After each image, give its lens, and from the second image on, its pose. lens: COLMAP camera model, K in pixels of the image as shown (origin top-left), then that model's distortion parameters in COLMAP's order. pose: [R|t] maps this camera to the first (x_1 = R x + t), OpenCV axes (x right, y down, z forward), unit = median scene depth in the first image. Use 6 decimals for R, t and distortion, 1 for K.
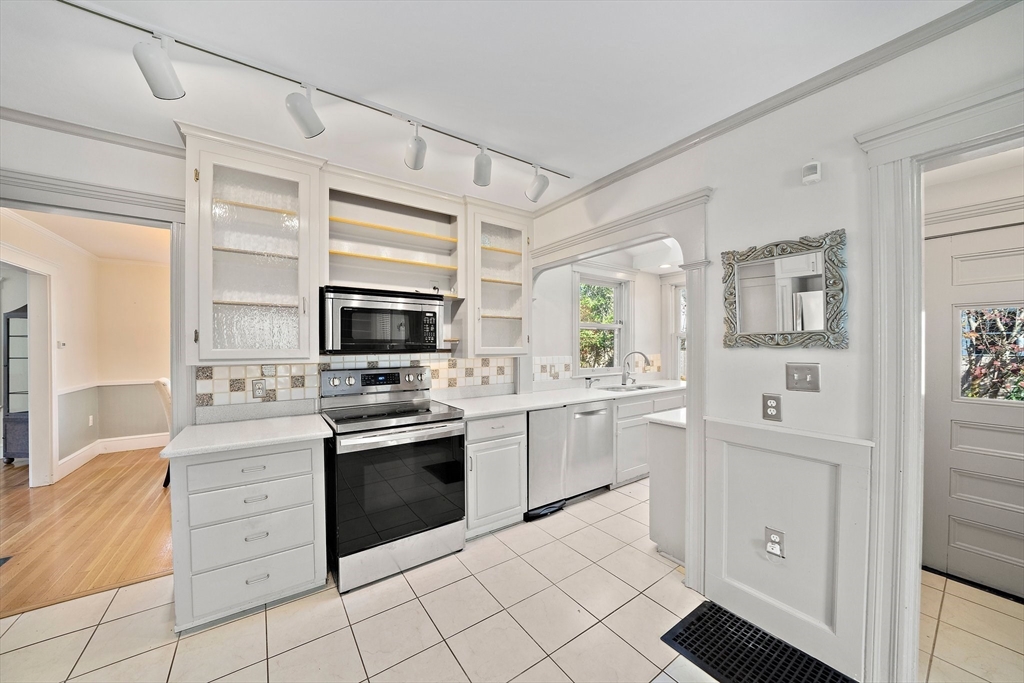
lens RADIAL K [[354.5, 0, 512.7], [0, 354.5, 344.8], [0, 0, 1]] dist [-0.022284, 0.002438]
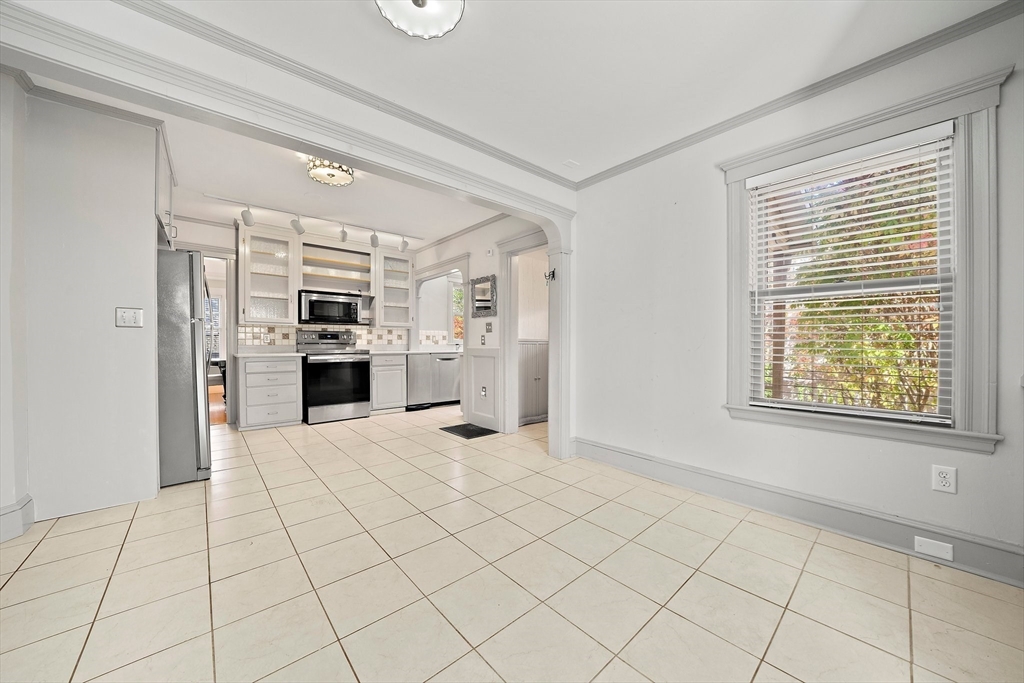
lens RADIAL K [[354.5, 0, 512.1], [0, 354.5, 343.7], [0, 0, 1]] dist [-0.022284, 0.002438]
pose [[0.994099, 0.002030, 0.108454, 0.416090], [-0.002230, 0.999996, 0.001721, 0.126015], [-0.108451, -0.001953, 0.994100, -1.029072]]
